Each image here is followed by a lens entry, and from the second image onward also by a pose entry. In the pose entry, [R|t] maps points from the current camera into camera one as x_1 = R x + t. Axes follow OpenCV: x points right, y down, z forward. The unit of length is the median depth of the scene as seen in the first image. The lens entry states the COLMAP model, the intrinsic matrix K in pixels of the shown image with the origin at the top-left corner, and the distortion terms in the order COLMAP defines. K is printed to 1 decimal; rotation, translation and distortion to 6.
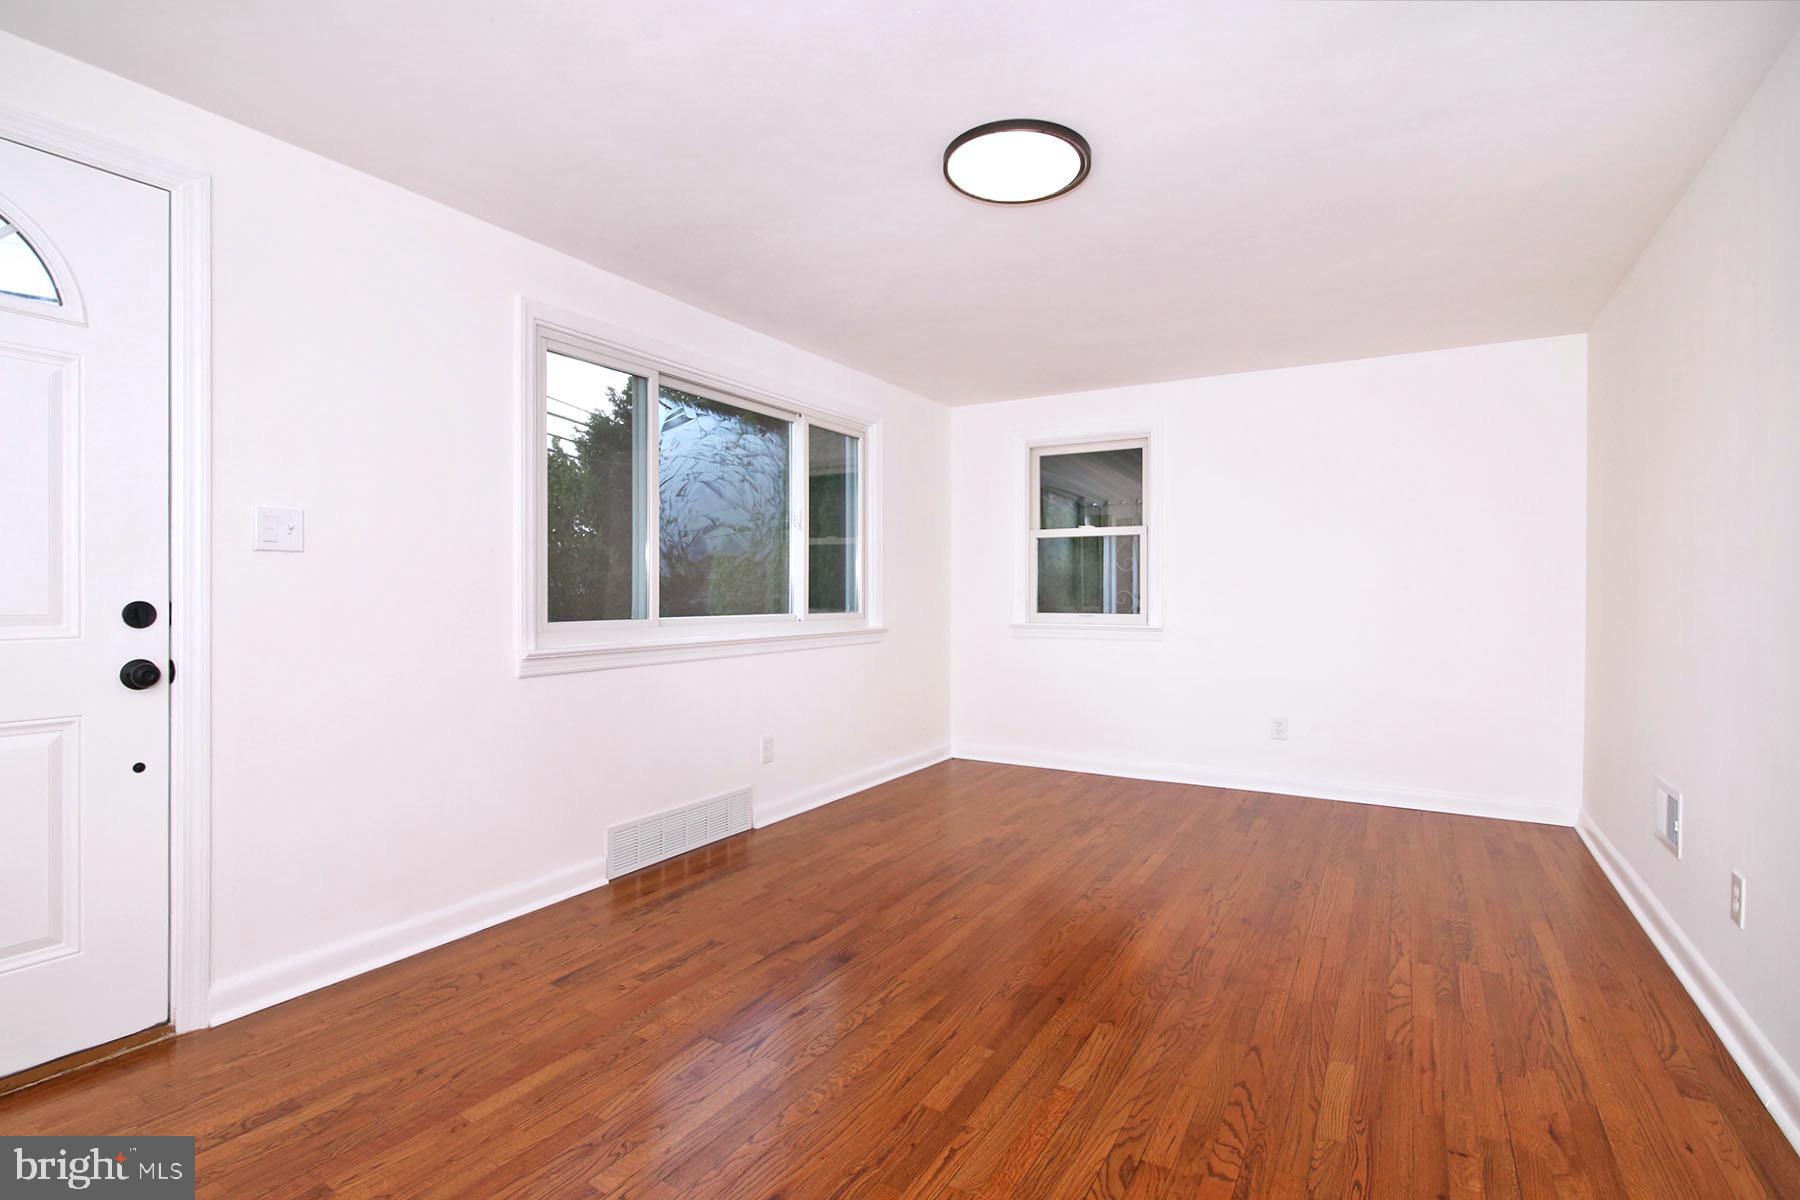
lens RADIAL K [[846.5, 0, 912.1], [0, 846.5, 586.6], [0, 0, 1]] dist [-0.005627, -0.001166]
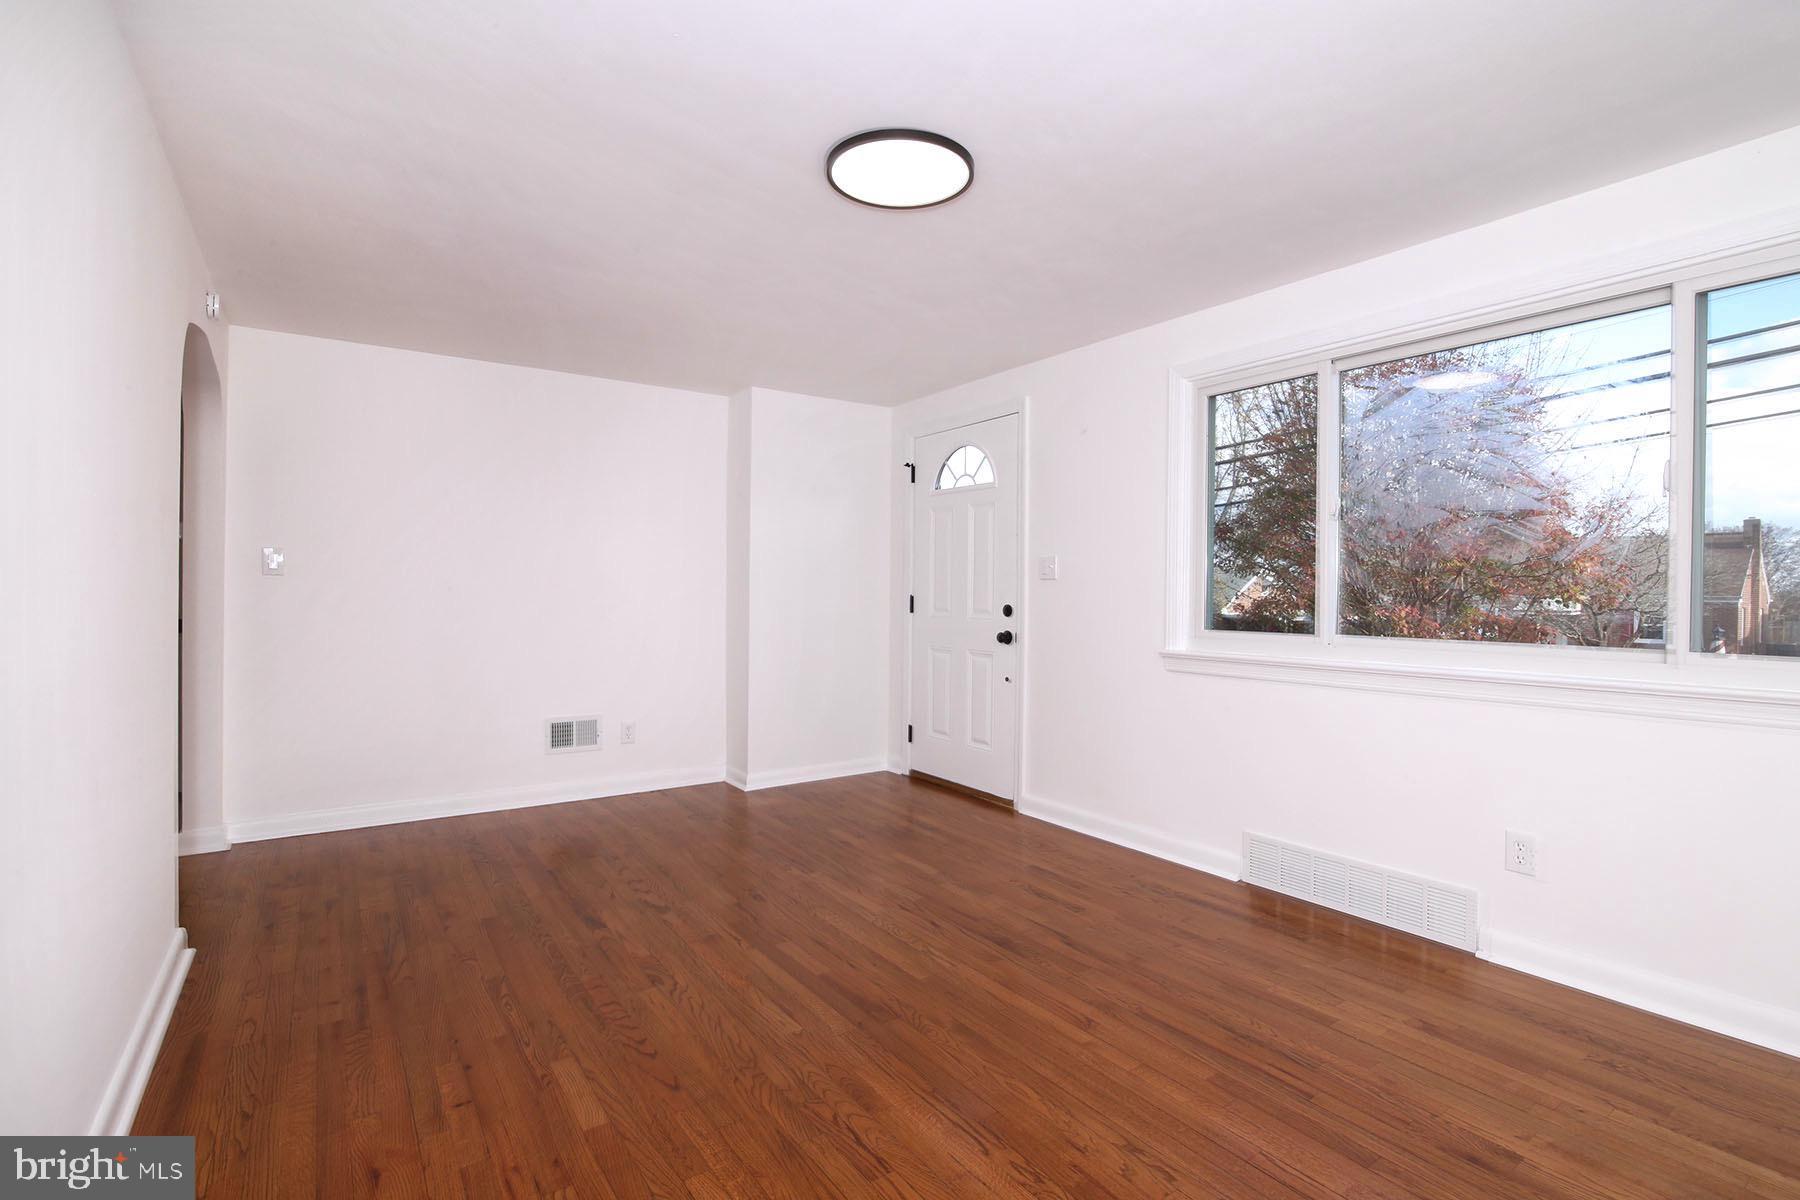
lens RADIAL K [[817.1, 0, 910.2], [0, 817.1, 598.2], [0, 0, 1]] dist [-0.004365, 0.000391]
pose [[-0.400560, 0.002017, -0.916268, 0.855365], [-0.001867, 0.999994, 0.003017, -0.004872], [0.916269, 0.002919, -0.400553, 1.206135]]
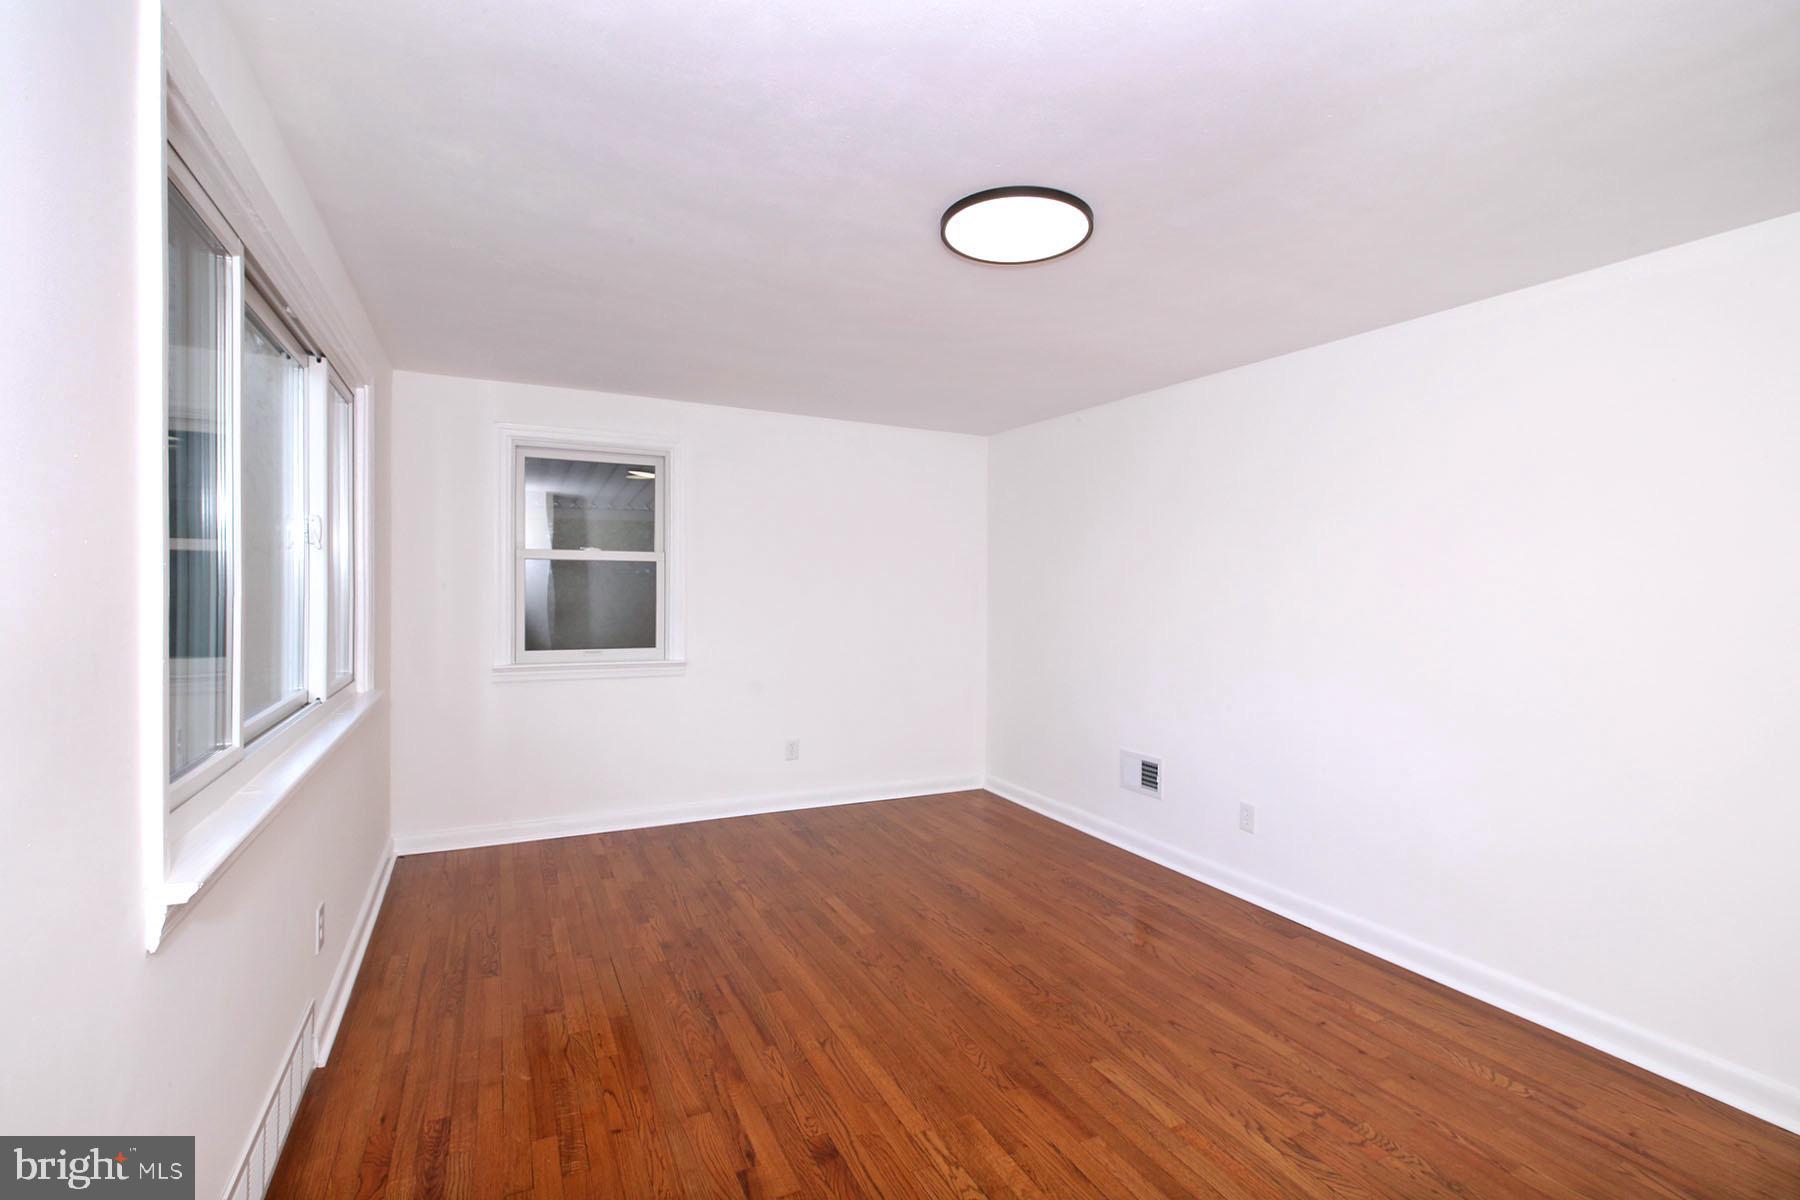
lens RADIAL K [[846.5, 0, 914.3], [0, 846.5, 585.5], [0, 0, 1]] dist [-0.005627, -0.001166]
pose [[0.534134, 0.005470, 0.845382, -0.655124], [-0.016787, 0.999851, 0.004137, -0.079670], [-0.845233, -0.016401, 0.534146, 0.495868]]
